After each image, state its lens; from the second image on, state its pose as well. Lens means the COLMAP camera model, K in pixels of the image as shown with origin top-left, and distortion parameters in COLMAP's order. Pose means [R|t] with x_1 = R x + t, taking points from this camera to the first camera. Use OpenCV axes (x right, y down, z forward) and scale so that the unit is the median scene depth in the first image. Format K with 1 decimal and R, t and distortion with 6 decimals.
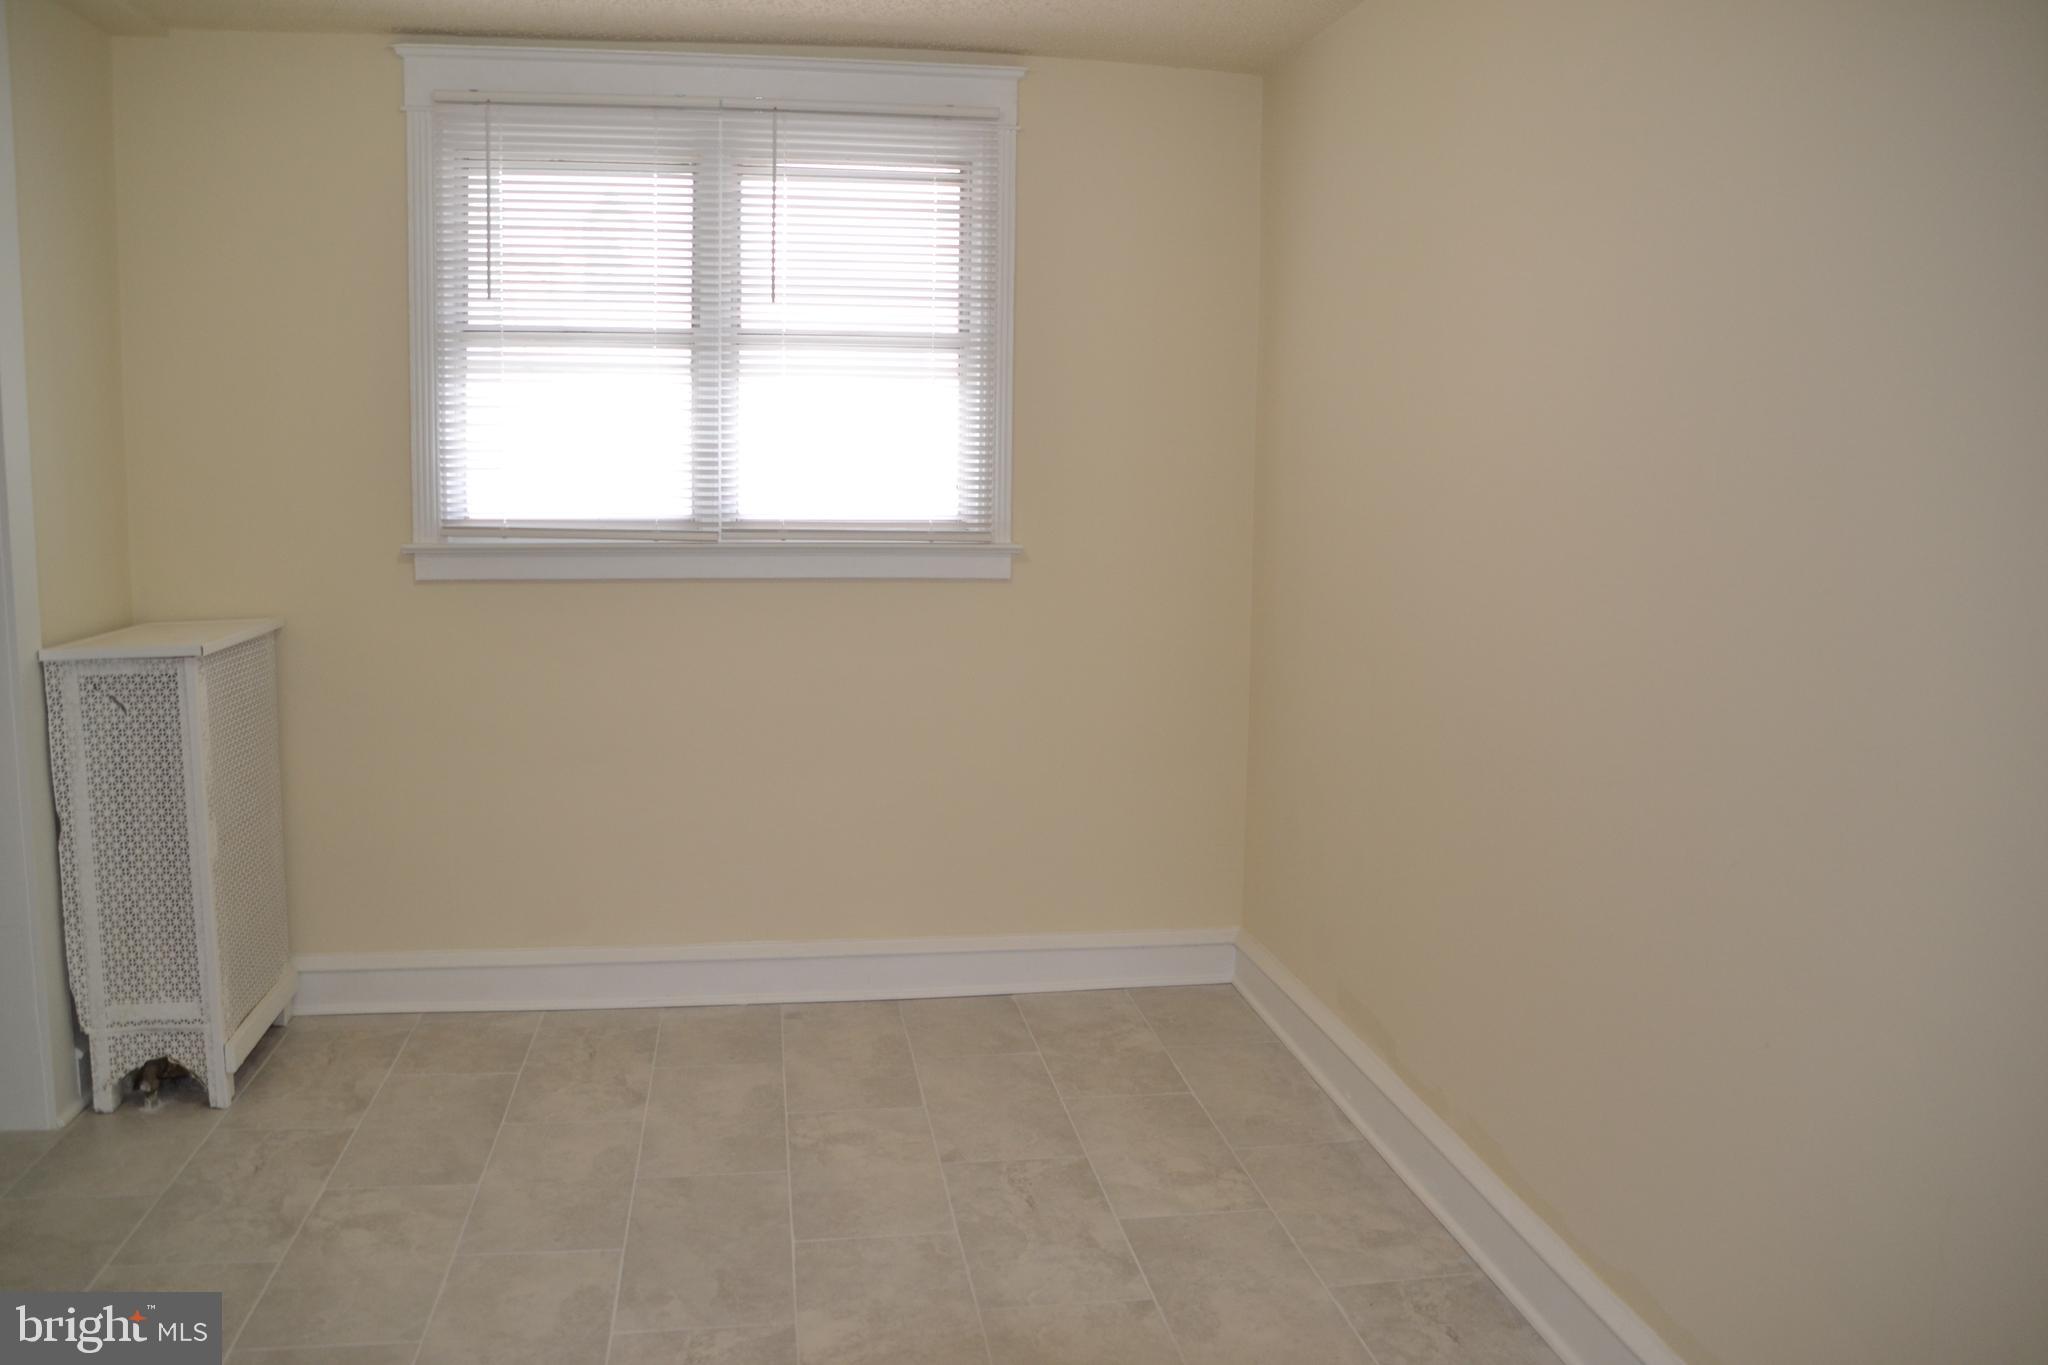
lens RADIAL K [[1680.2, 0, 1024.0], [0, 1680.2, 682.5], [0, 0, 1]] dist [-0.076398, 0.009079]
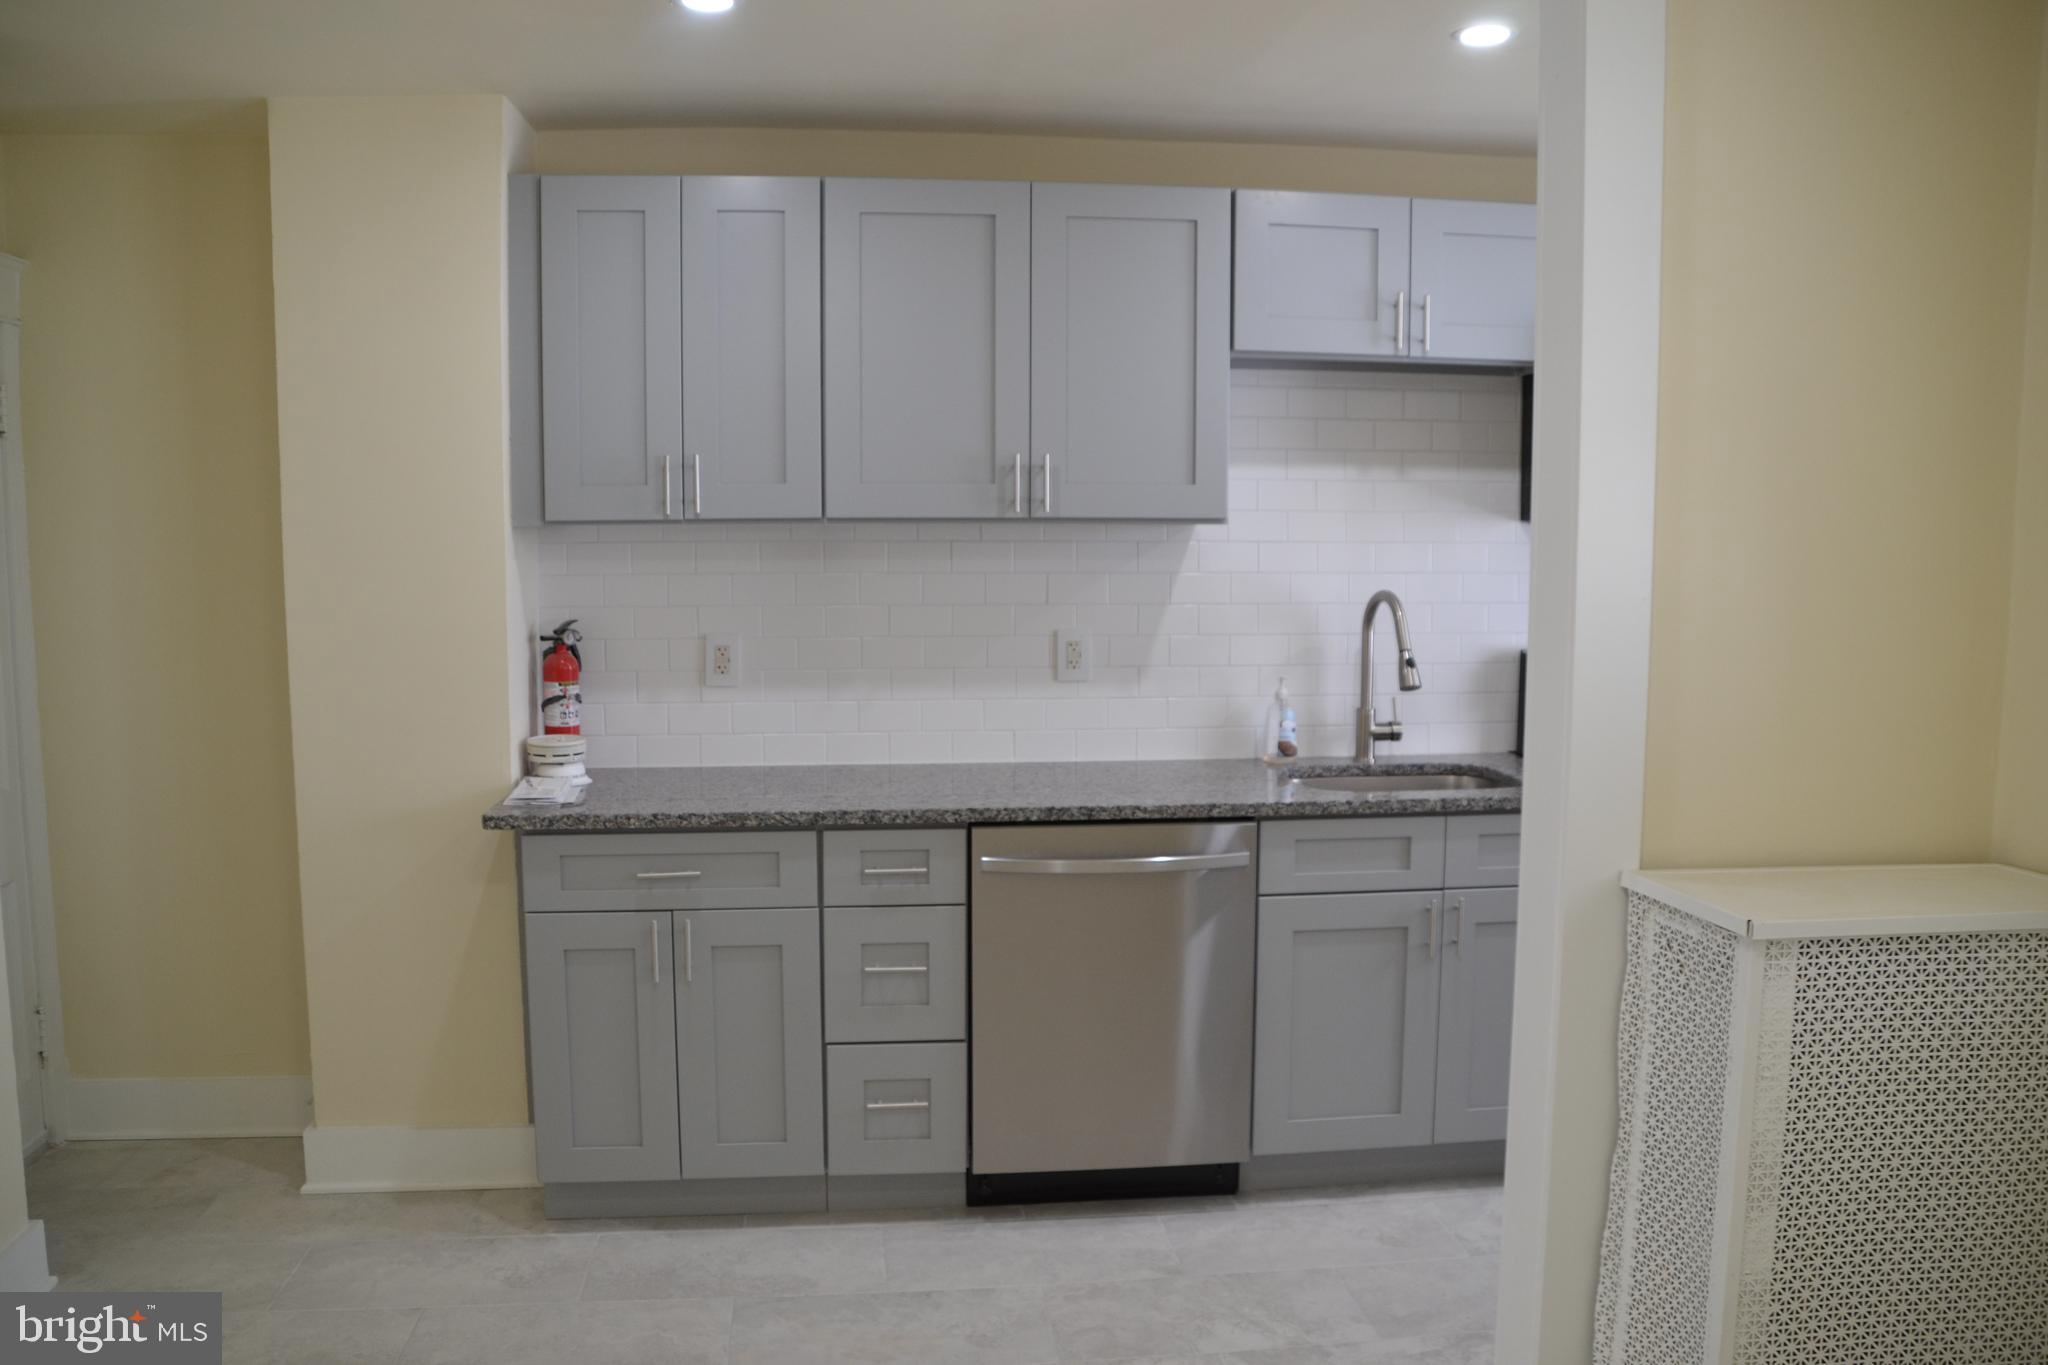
lens RADIAL K [[1616.7, 0, 1024.0], [0, 1616.7, 682.5], [0, 0, 1]] dist [-0.170877, 0.122771]
pose [[-0.030039, 0.085389, -0.995895, 0.049472], [-0.144102, 0.985566, 0.088850, -0.115723], [0.989107, 0.146179, -0.017300, 0.734341]]
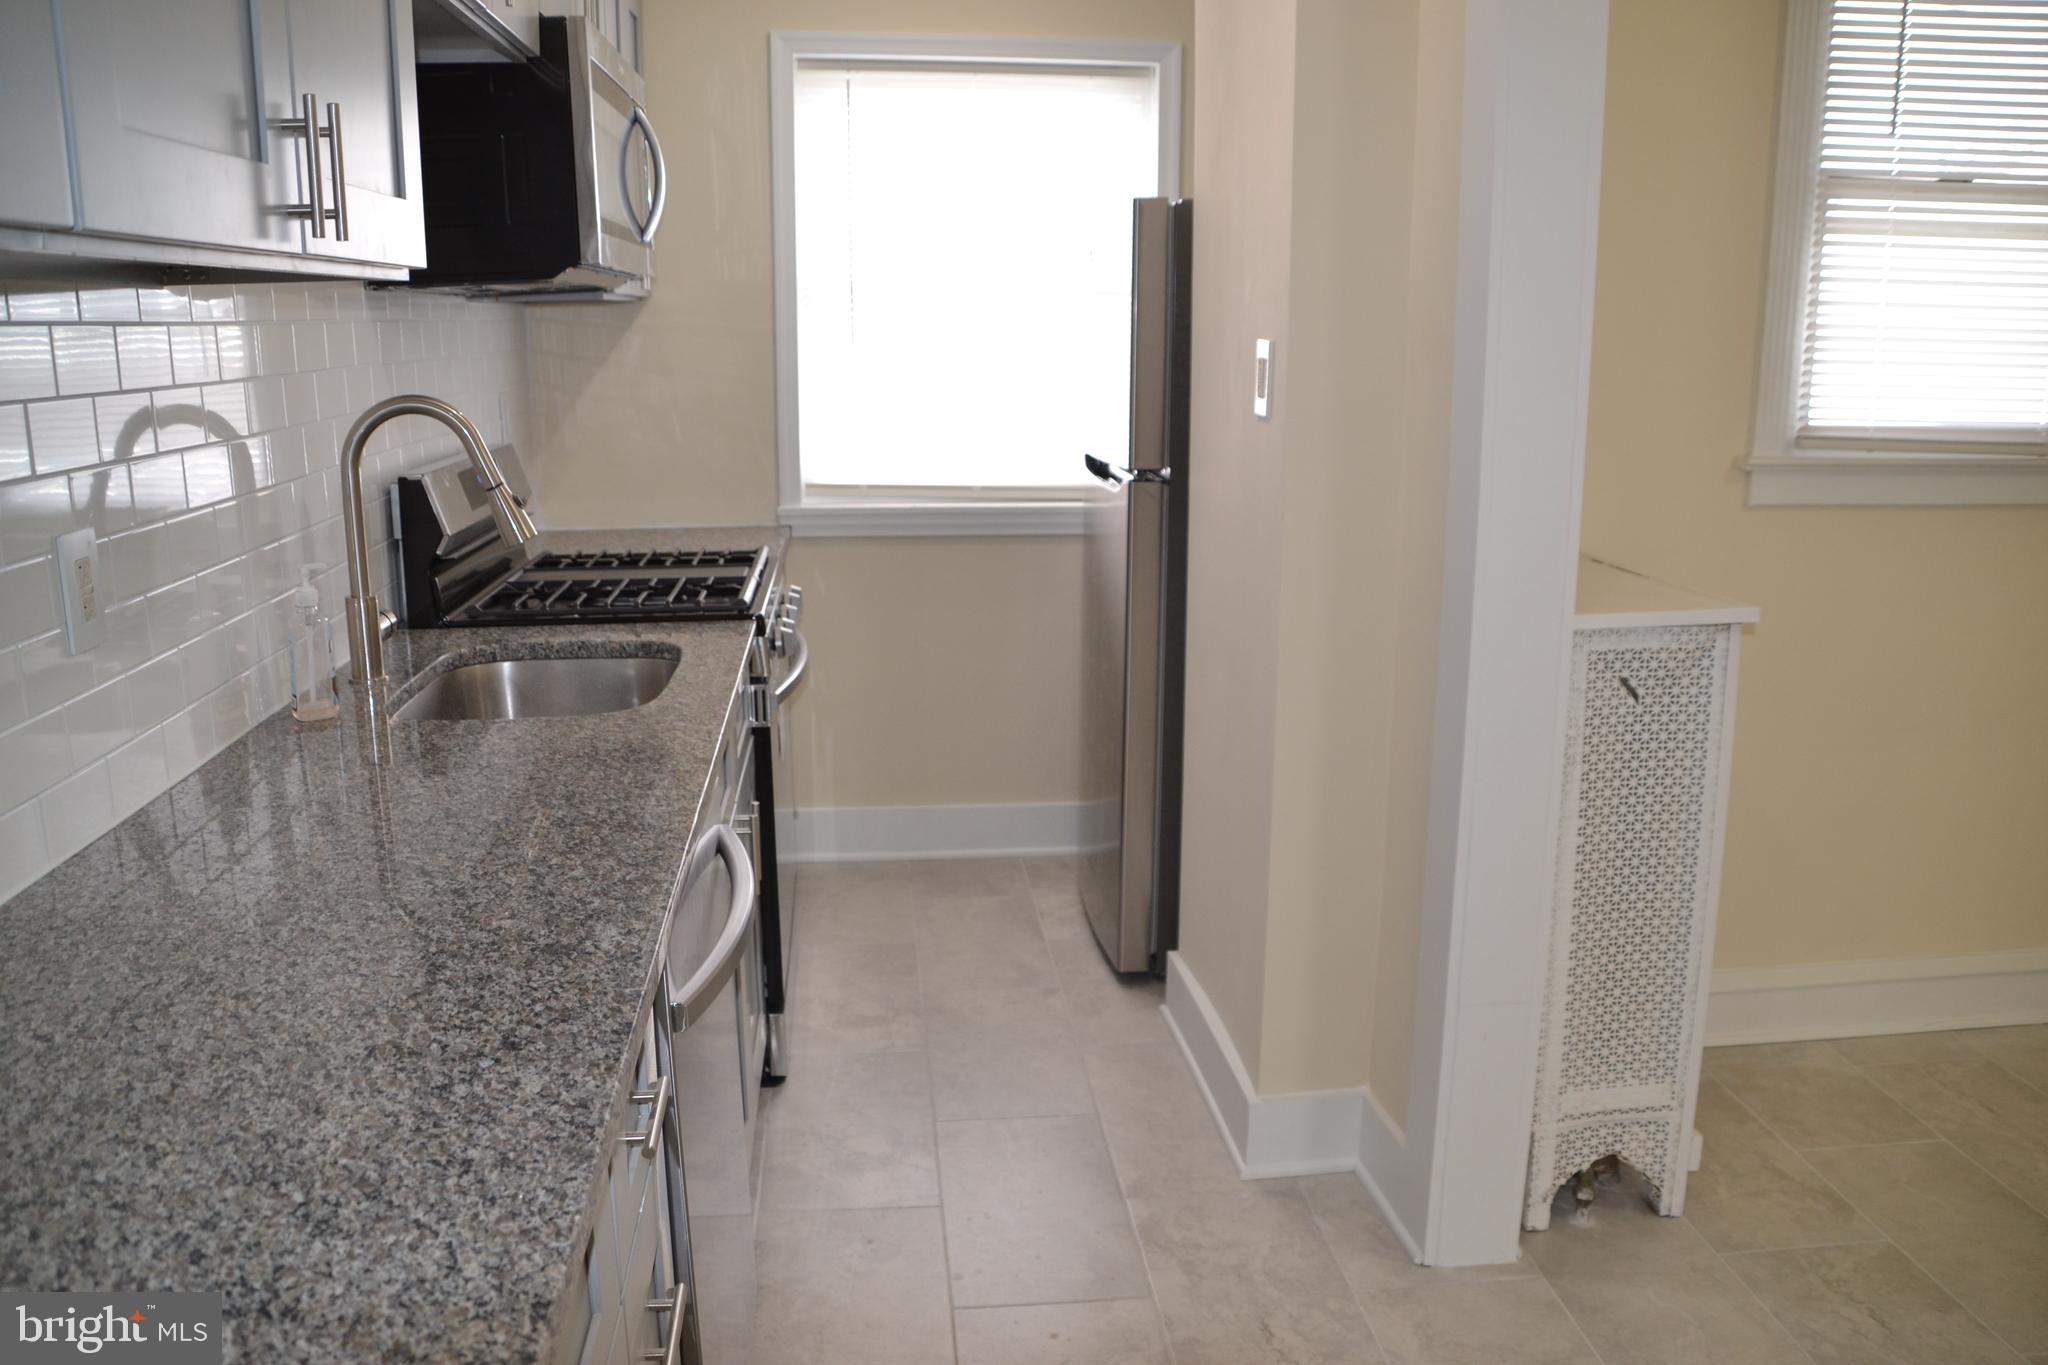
lens RADIAL K [[1613.1, 0, 1002.3], [0, 1613.1, 685.1], [0, 0, 1]] dist [-0.167642, 0.118226]
pose [[0.998096, -0.000596, -0.061675, -0.775200], [0.005495, 0.996837, 0.079282, -0.043984], [0.061432, -0.079470, 0.994942, 0.299314]]
